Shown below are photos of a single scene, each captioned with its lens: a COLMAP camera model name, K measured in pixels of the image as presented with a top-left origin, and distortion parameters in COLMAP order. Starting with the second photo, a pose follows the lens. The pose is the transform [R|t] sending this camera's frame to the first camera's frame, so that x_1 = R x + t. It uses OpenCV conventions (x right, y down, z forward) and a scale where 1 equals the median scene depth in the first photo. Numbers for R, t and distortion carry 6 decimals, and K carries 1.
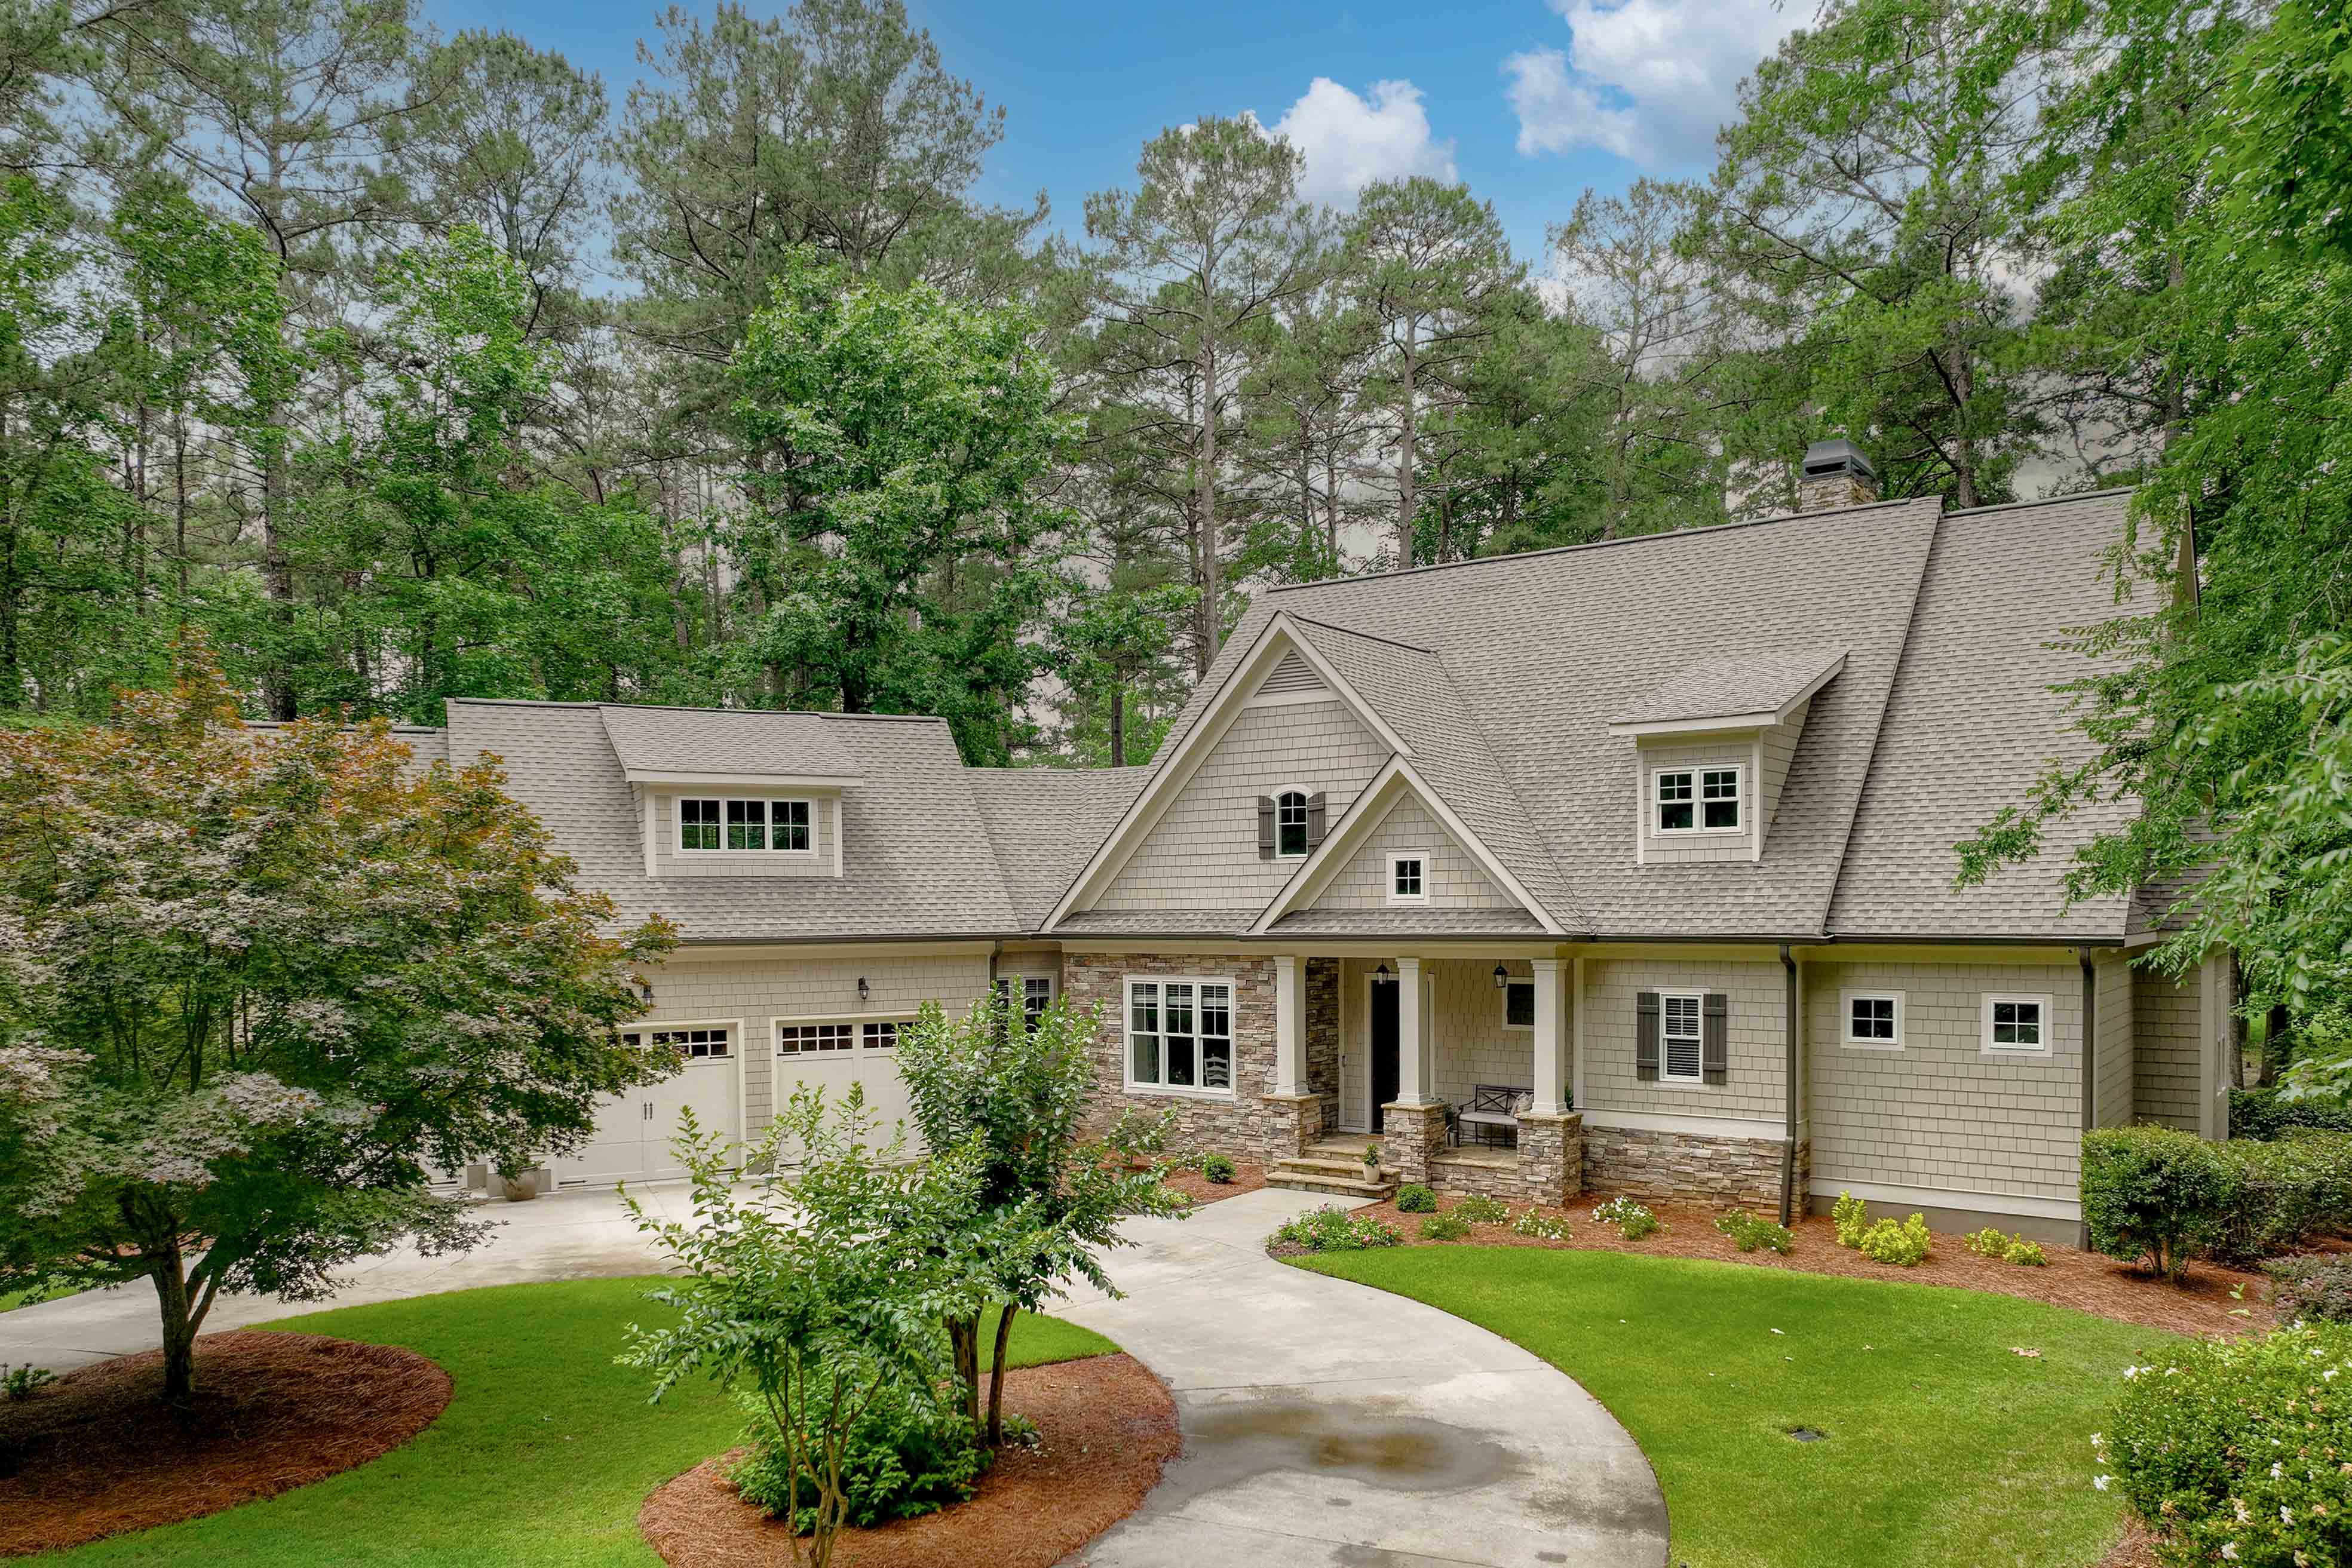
lens RADIAL K [[1691.4, 0, 1175.3], [0, 1691.4, 854.1], [0, 0, 1]] dist [0.009985, 0.002586]
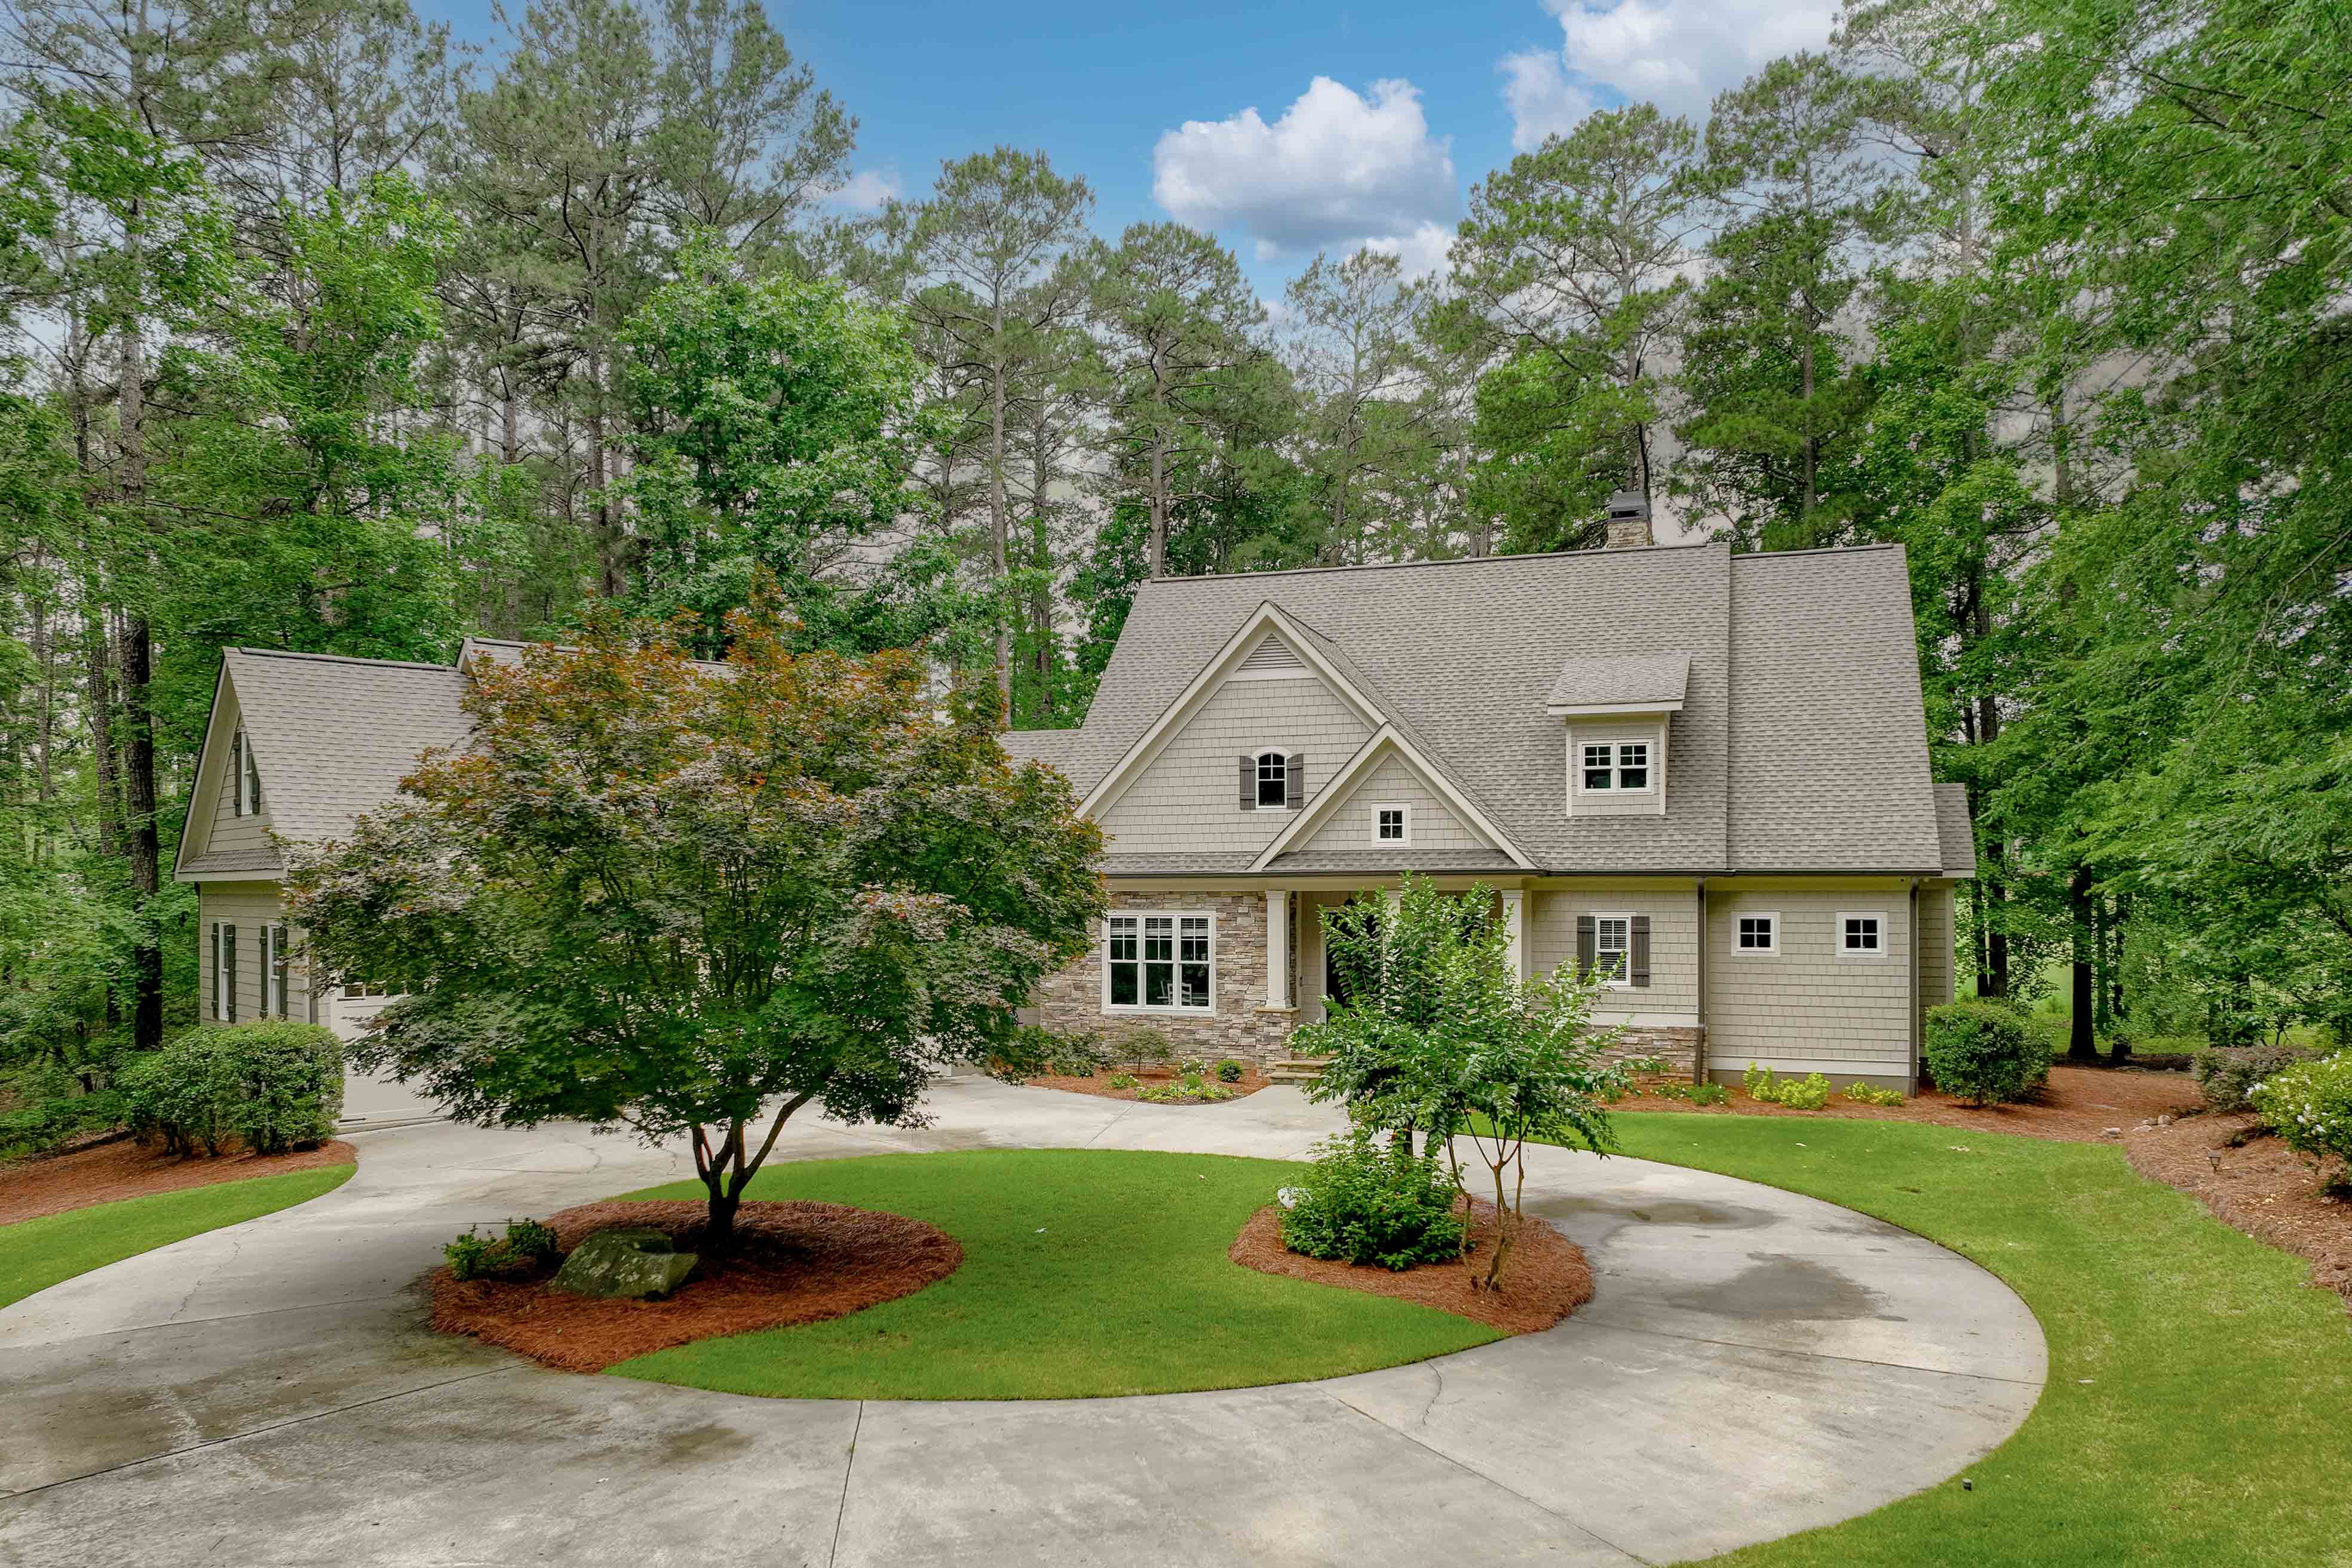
lens RADIAL K [[1674.4, 0, 1176.0], [0, 1674.4, 784.0], [0, 0, 1]] dist [0.008913, 0.002384]
pose [[0.953185, 0.025509, 0.301310, -0.385280], [-0.014796, 0.999176, -0.037783, 0.033498], [-0.302026, 0.031555, 0.952777, -0.108550]]
